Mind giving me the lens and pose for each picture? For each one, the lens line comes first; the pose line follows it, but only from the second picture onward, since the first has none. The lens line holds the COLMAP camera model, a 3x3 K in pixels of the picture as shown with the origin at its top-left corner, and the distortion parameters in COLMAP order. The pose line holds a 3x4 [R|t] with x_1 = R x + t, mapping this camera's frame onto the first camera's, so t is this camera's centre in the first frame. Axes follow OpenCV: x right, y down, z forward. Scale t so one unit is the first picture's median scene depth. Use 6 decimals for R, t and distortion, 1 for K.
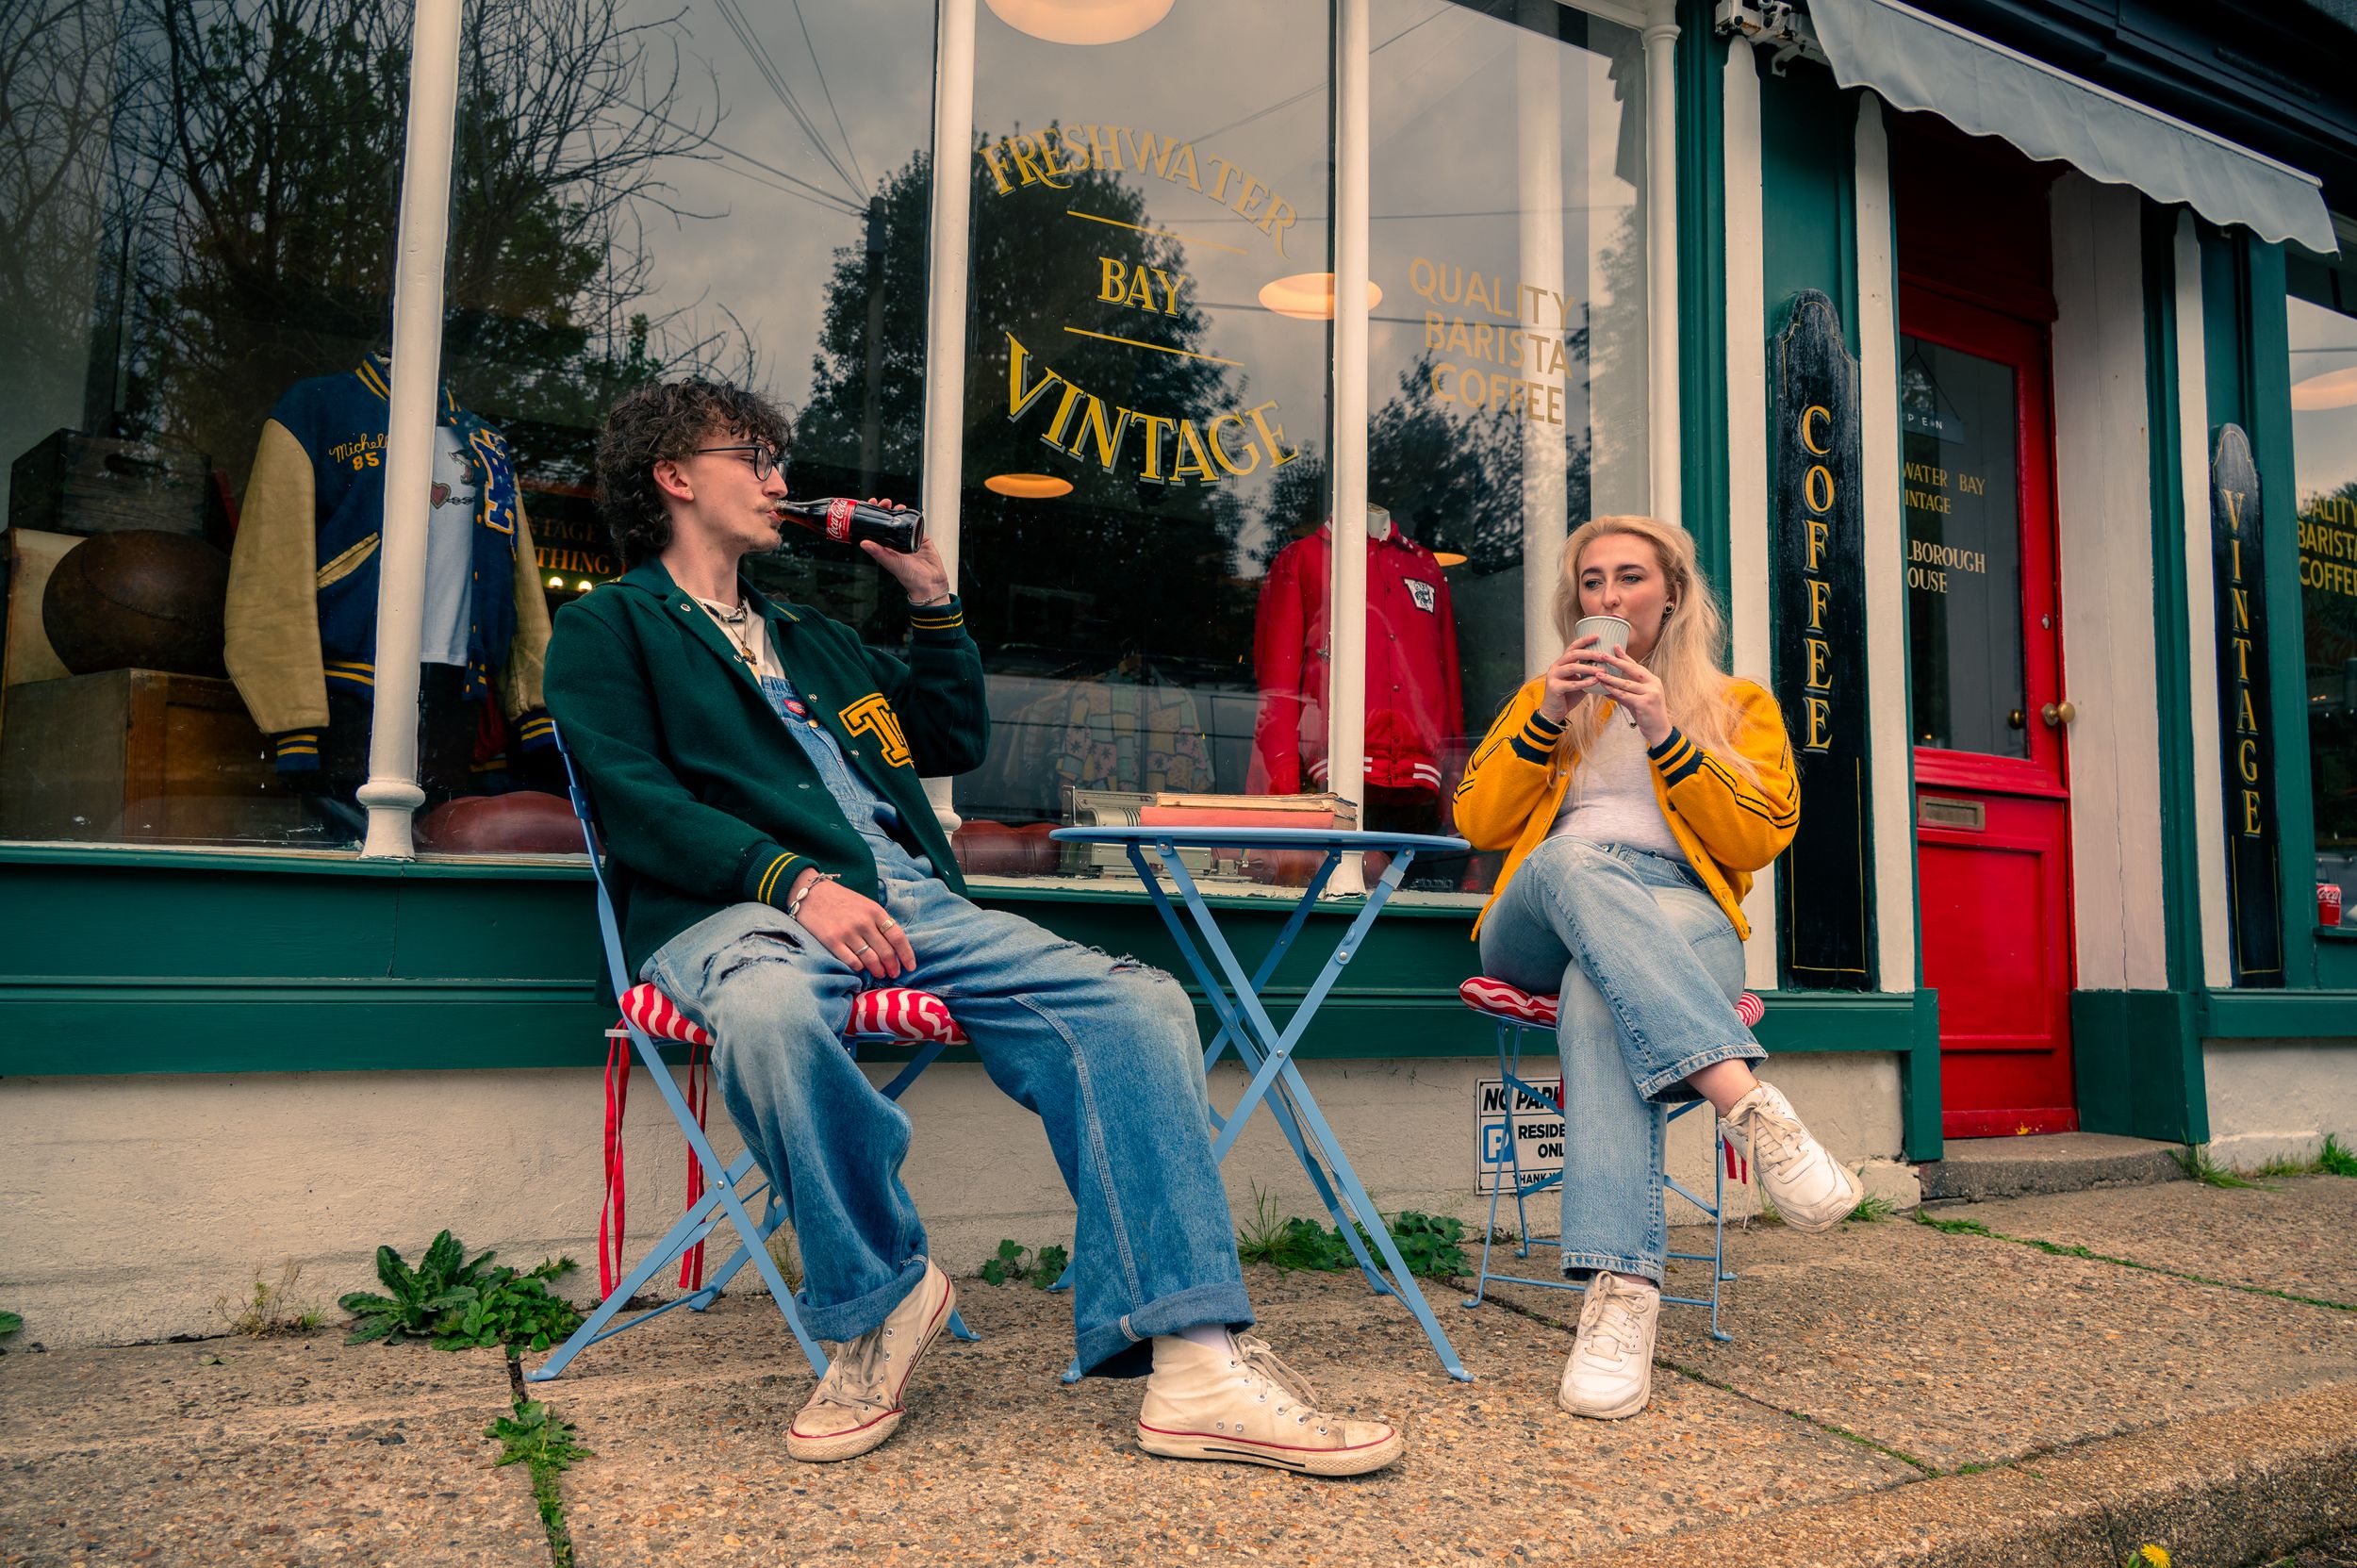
lens RADIAL K [[1653.0, 0, 1178.5], [0, 1653.0, 784.0], [0, 0, 1]] dist [0.003502, -0.008299]
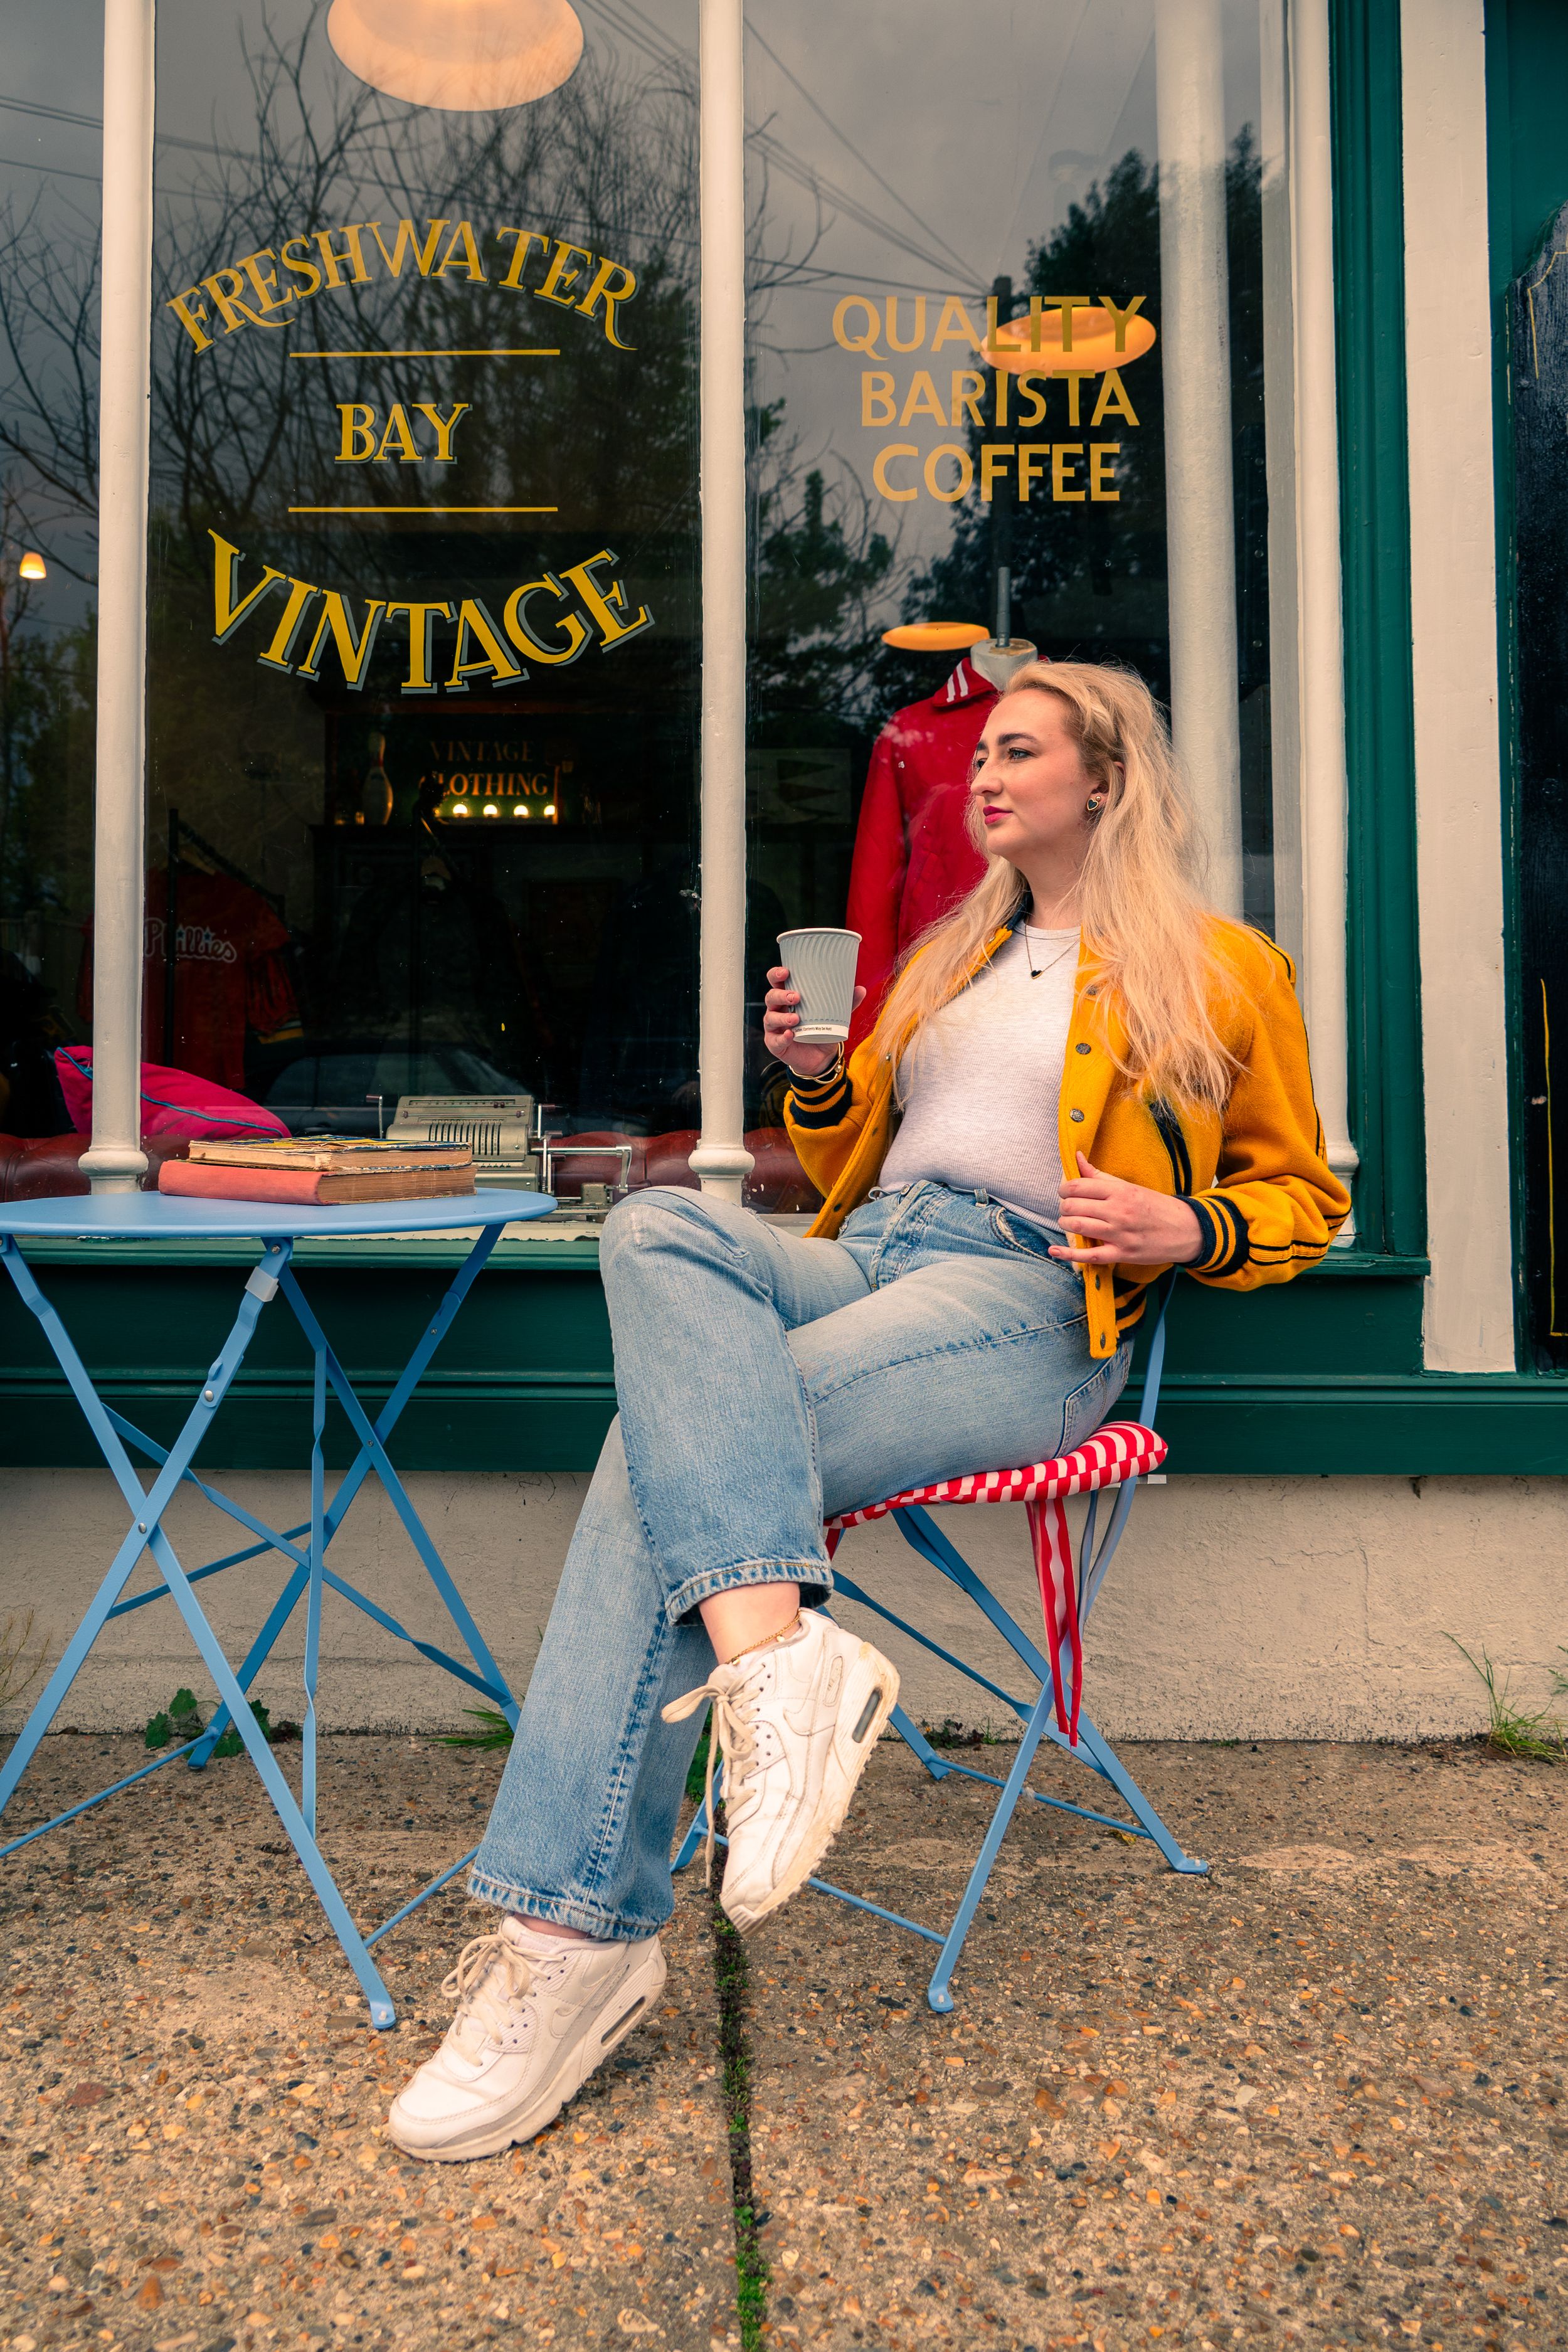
lens RADIAL K [[1874.6, 0, 683.4], [0, 1874.6, 1059.0], [0, 0, 1]] dist [-0.008289, 0.004325]
pose [[0.886318, -0.037041, -0.461593, 0.516185], [0.061301, 0.997408, 0.037668, -0.045059], [0.459001, -0.061682, 0.886292, 0.315985]]
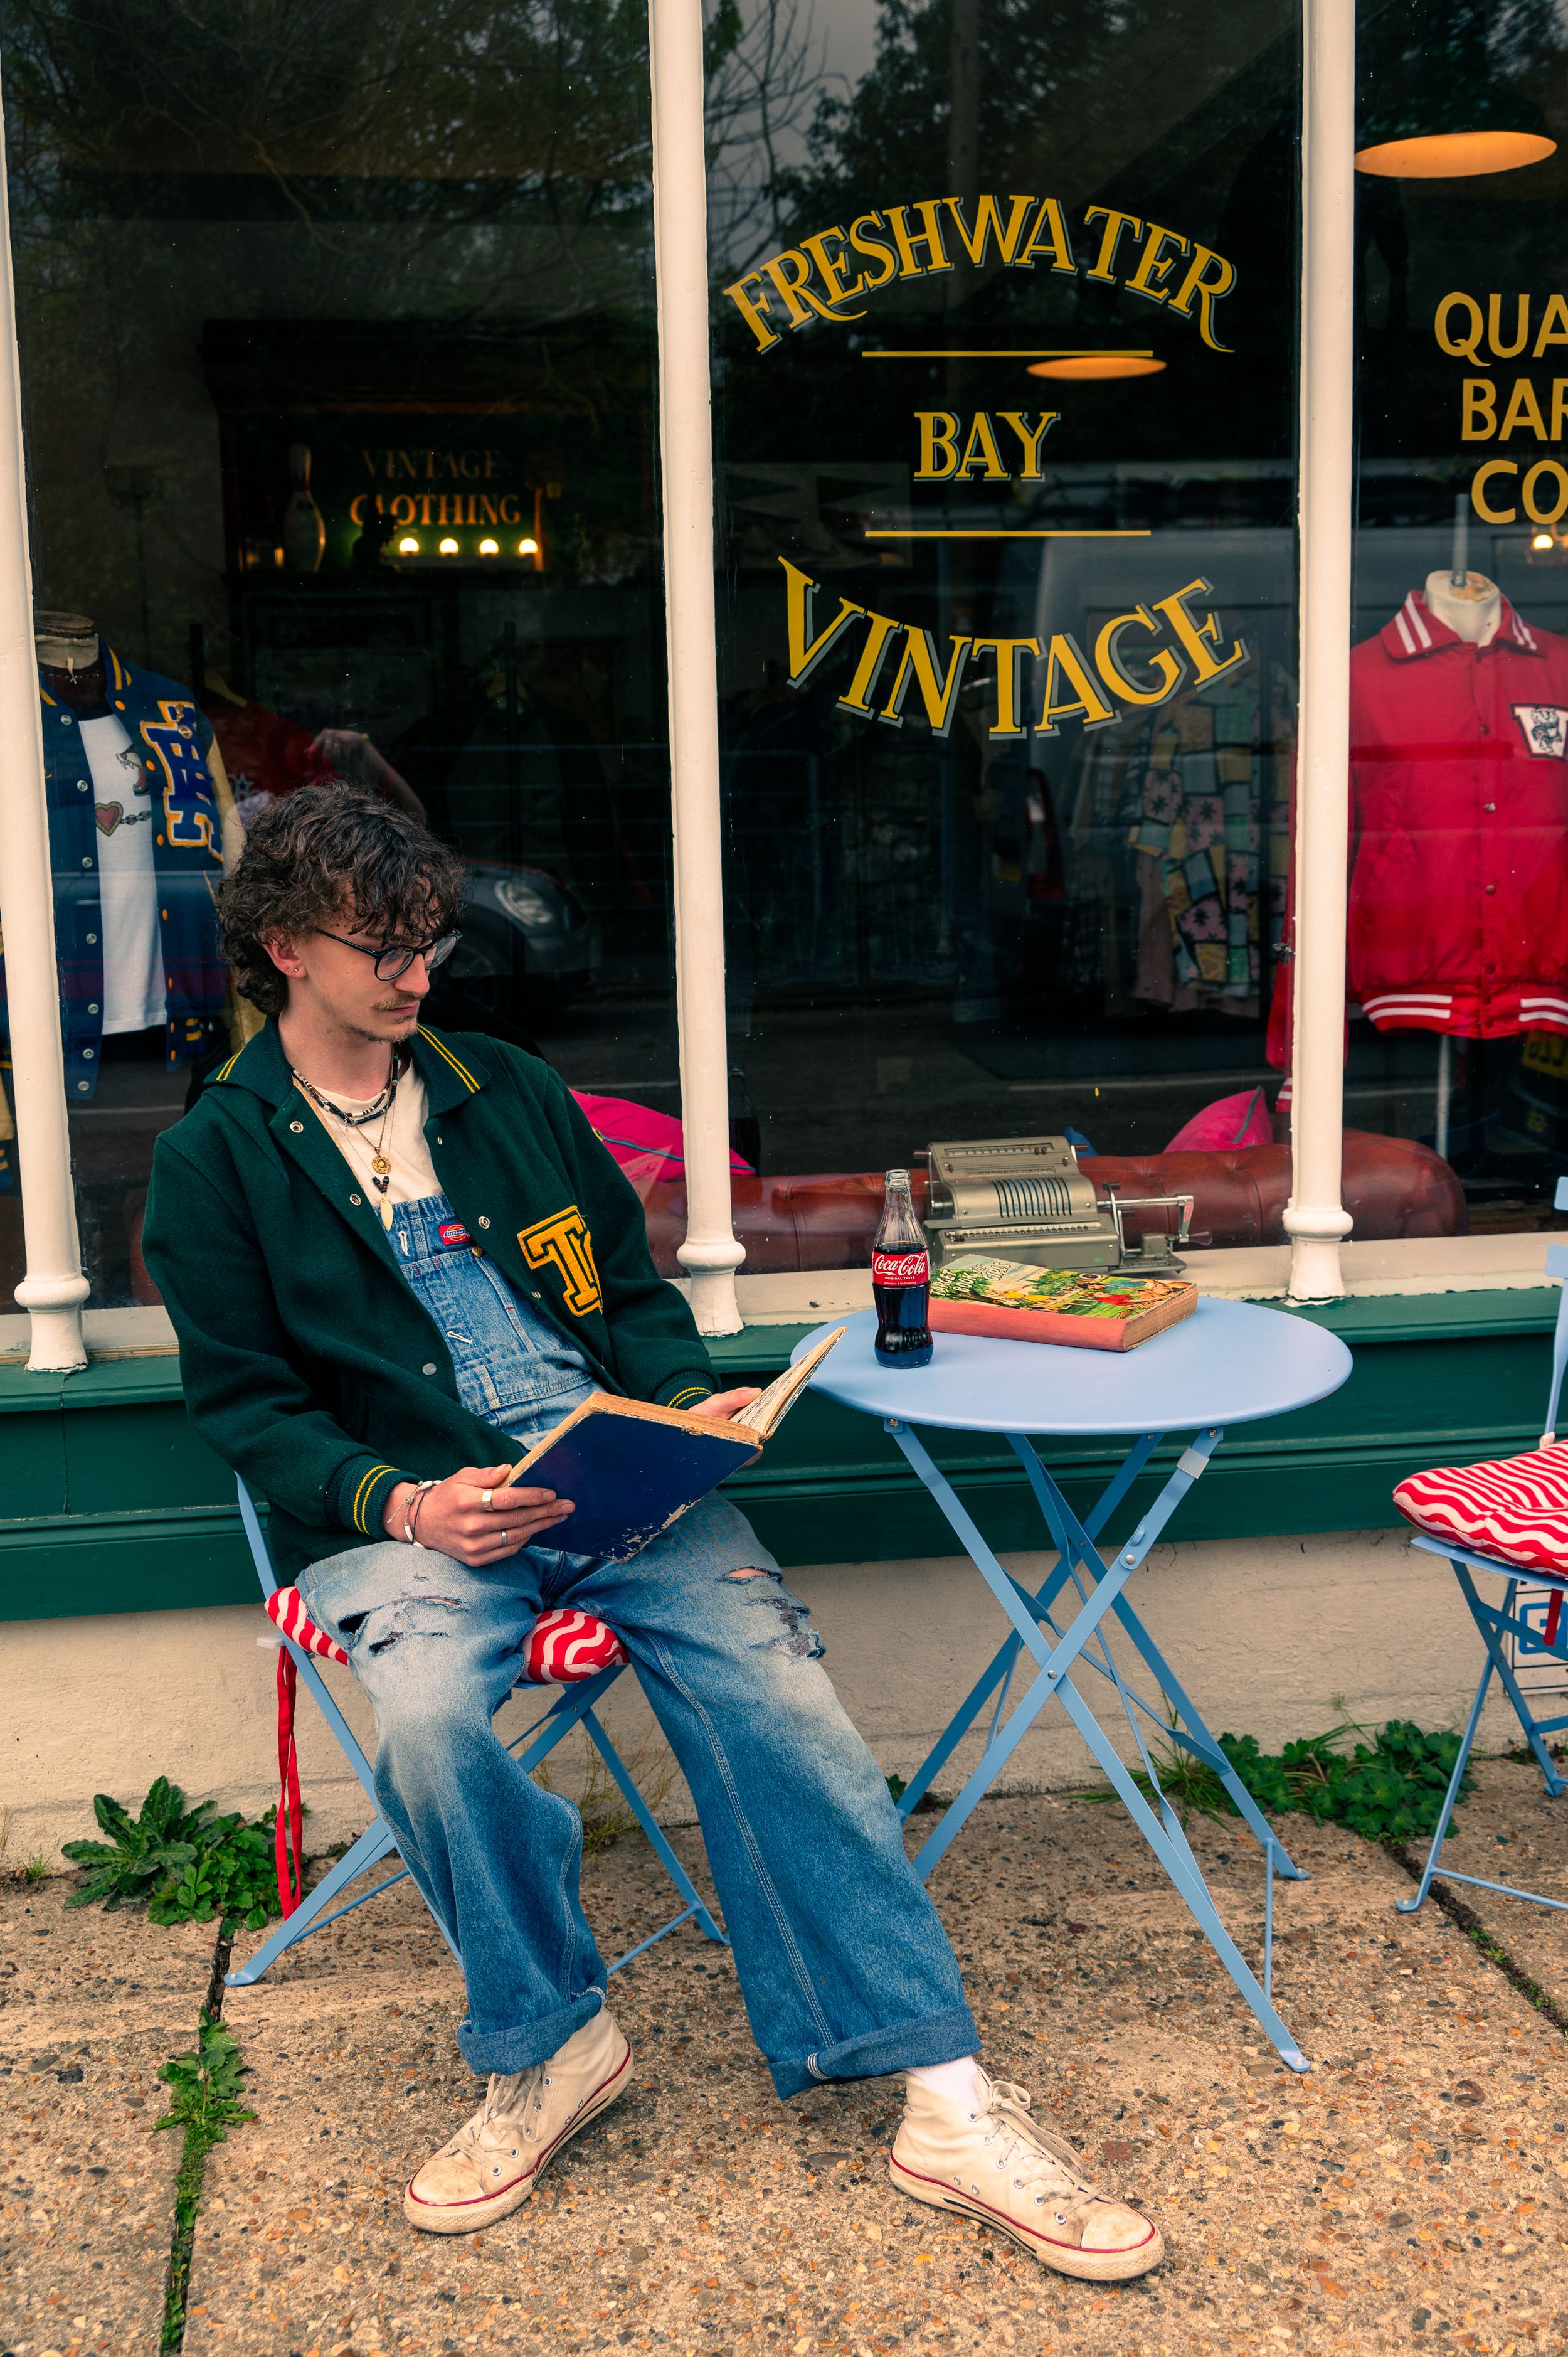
lens RADIAL K [[2583.0, 0, 782.6], [0, 2583.0, 1206.3], [0, 0, 1]] dist [-0.005656, 0.002251]
pose [[0.952667, 0.009293, -0.303874, 0.245822], [0.067708, 0.967943, 0.241871, -0.283579], [0.296380, -0.250997, 0.921498, -0.090716]]
